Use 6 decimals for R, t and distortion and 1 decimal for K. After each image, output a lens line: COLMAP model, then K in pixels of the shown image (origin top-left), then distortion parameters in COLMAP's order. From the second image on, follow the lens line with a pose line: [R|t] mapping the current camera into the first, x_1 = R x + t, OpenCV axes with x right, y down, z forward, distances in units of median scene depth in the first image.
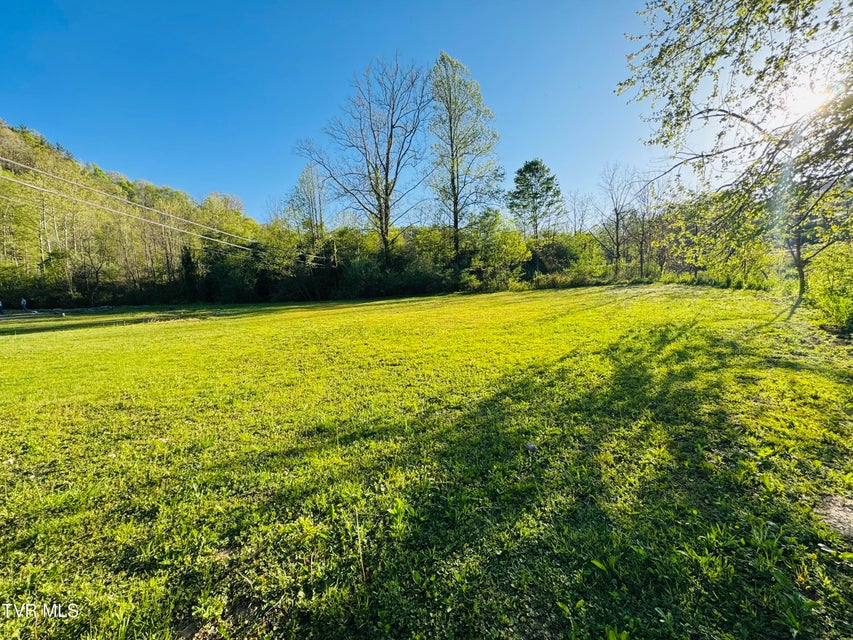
lens RADIAL K [[342.6, 0, 426.5], [0, 342.6, 320.0], [0, 0, 1]] dist [0.001050, -0.000037]
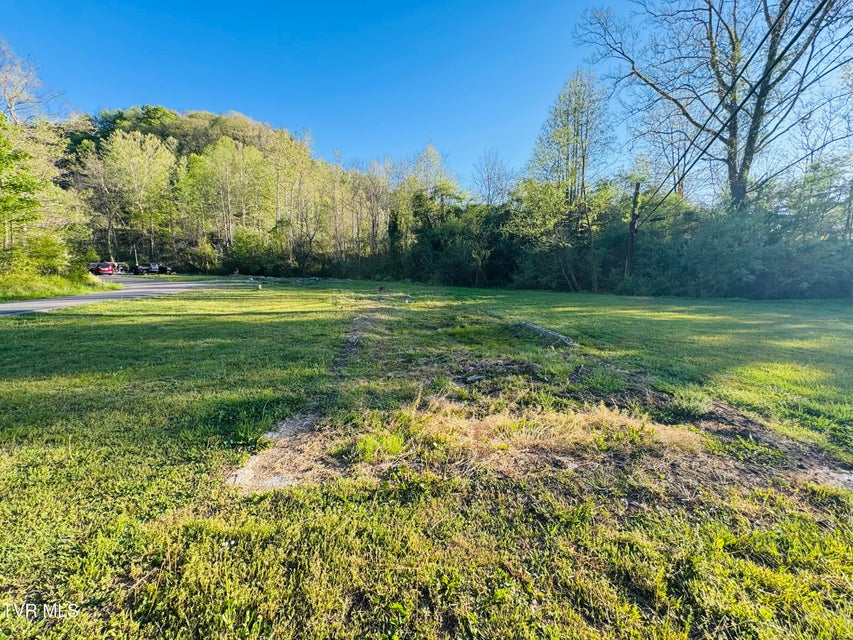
lens RADIAL K [[342.6, 0, 426.5], [0, 342.6, 320.0], [0, 0, 1]] dist [0.001050, -0.000037]
pose [[0.896857, 0.117743, -0.426362, -0.286118], [-0.099438, 0.992916, 0.065033, -0.017536], [0.430999, -0.015929, 0.902212, 0.326761]]
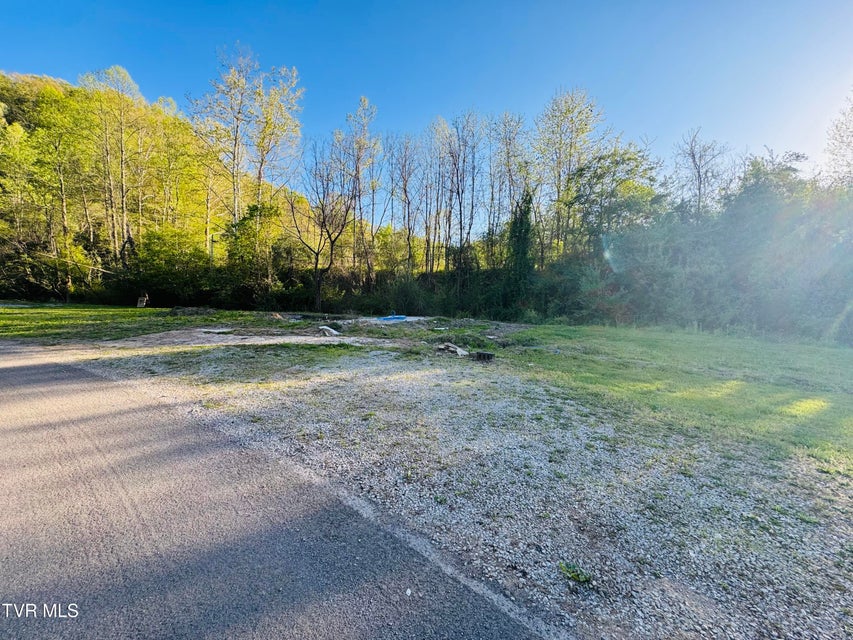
lens RADIAL K [[342.6, 0, 426.5], [0, 342.6, 320.0], [0, 0, 1]] dist [0.001050, -0.000037]
pose [[0.982595, 0.079723, -0.167784, -0.836826], [-0.087568, 0.995360, -0.039877, -0.020895], [0.163826, 0.053875, 0.985017, 0.605067]]
